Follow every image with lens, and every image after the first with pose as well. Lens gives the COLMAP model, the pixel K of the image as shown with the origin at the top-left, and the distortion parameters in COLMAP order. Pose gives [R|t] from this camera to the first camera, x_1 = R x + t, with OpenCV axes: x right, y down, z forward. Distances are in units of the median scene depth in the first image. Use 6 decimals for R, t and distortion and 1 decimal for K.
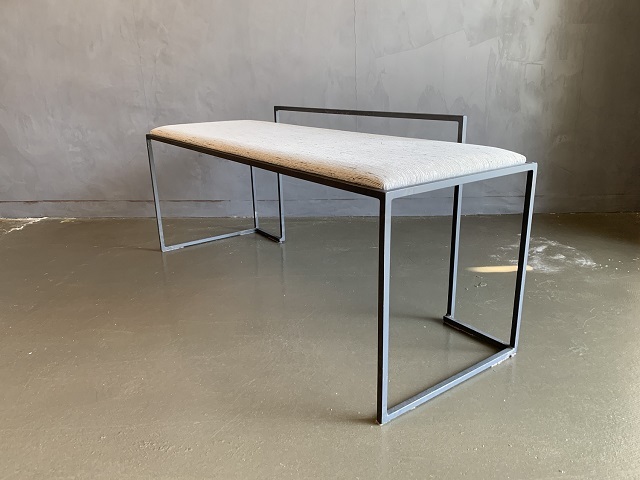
lens RADIAL K [[499.2, 0, 320.0], [0, 499.2, 240.0], [0, 0, 1]] dist [0.008189, -0.001788]
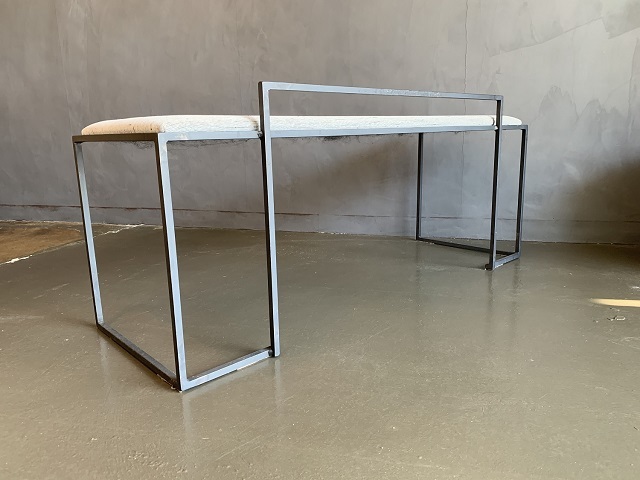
lens RADIAL K [[499.2, 0, 320.0], [0, 499.2, 240.0], [0, 0, 1]] dist [0.008189, -0.001788]
pose [[0.971805, 0.052448, -0.229878, 0.039607], [-0.073382, 0.993804, -0.083478, 0.048433], [0.224076, 0.097993, 0.969633, 0.111508]]
